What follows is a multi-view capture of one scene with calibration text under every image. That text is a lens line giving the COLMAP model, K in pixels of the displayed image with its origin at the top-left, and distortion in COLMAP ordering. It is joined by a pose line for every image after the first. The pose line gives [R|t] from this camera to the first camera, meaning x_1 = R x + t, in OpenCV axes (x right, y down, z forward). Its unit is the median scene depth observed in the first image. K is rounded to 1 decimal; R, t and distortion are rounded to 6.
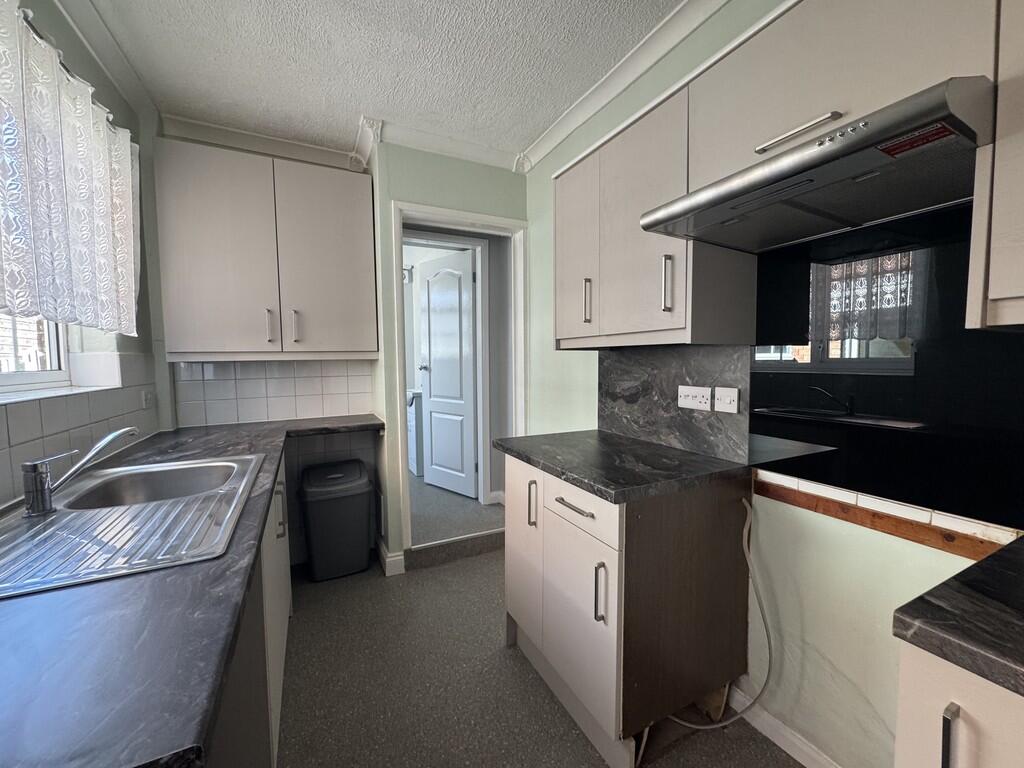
lens RADIAL K [[408.3, 0, 512.3], [0, 408.3, 382.1], [0, 0, 1]] dist [-0.002587, -0.000178]
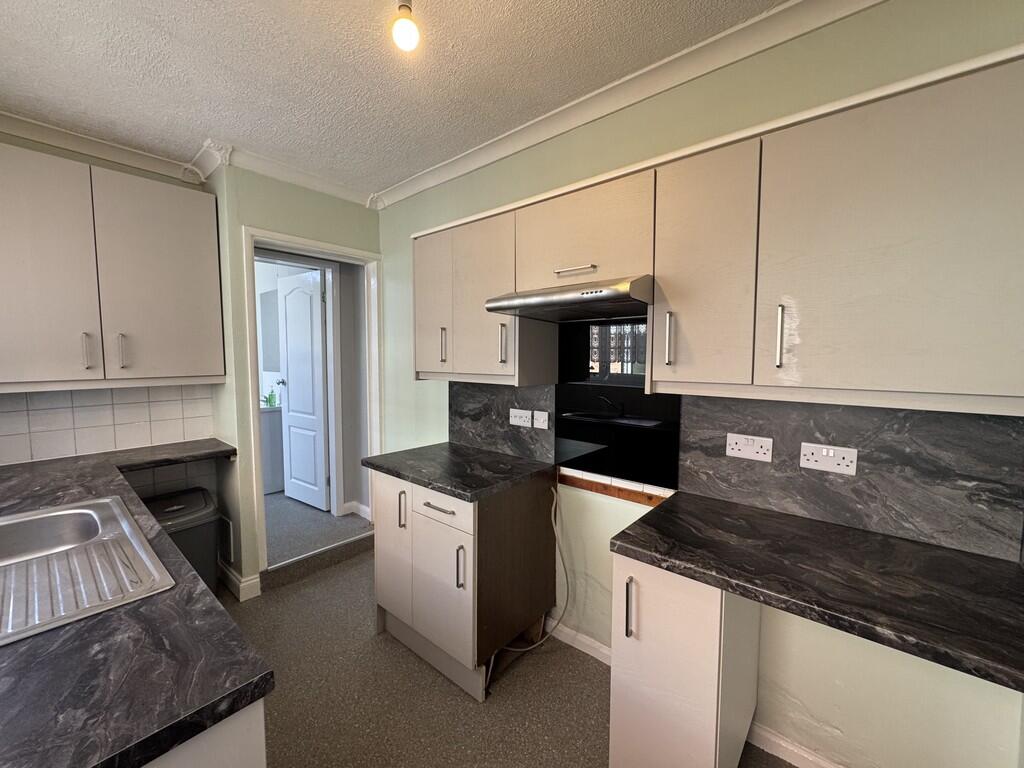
lens RADIAL K [[408.3, 0, 512.3], [0, 408.3, 382.1], [0, 0, 1]] dist [-0.002587, -0.000178]
pose [[0.921306, -0.012973, 0.388623, -0.118487], [0.010063, 0.999904, 0.009521, -0.097738], [-0.388709, -0.004861, 0.921348, -0.267798]]
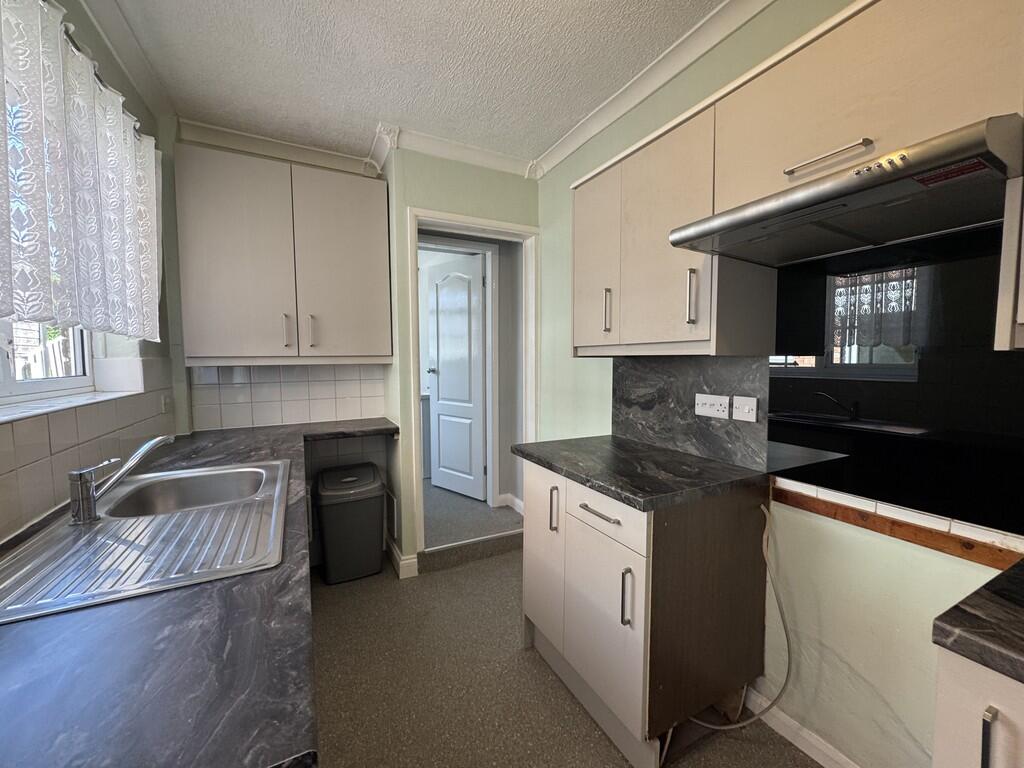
lens RADIAL K [[408.3, 0, 512.3], [0, 408.3, 382.1], [0, 0, 1]] dist [-0.002587, -0.000178]
pose [[0.999942, 0.004554, 0.009771, -0.066128], [-0.004562, 0.999989, 0.000790, -0.020219], [-0.009768, -0.000834, 0.999952, -0.018917]]
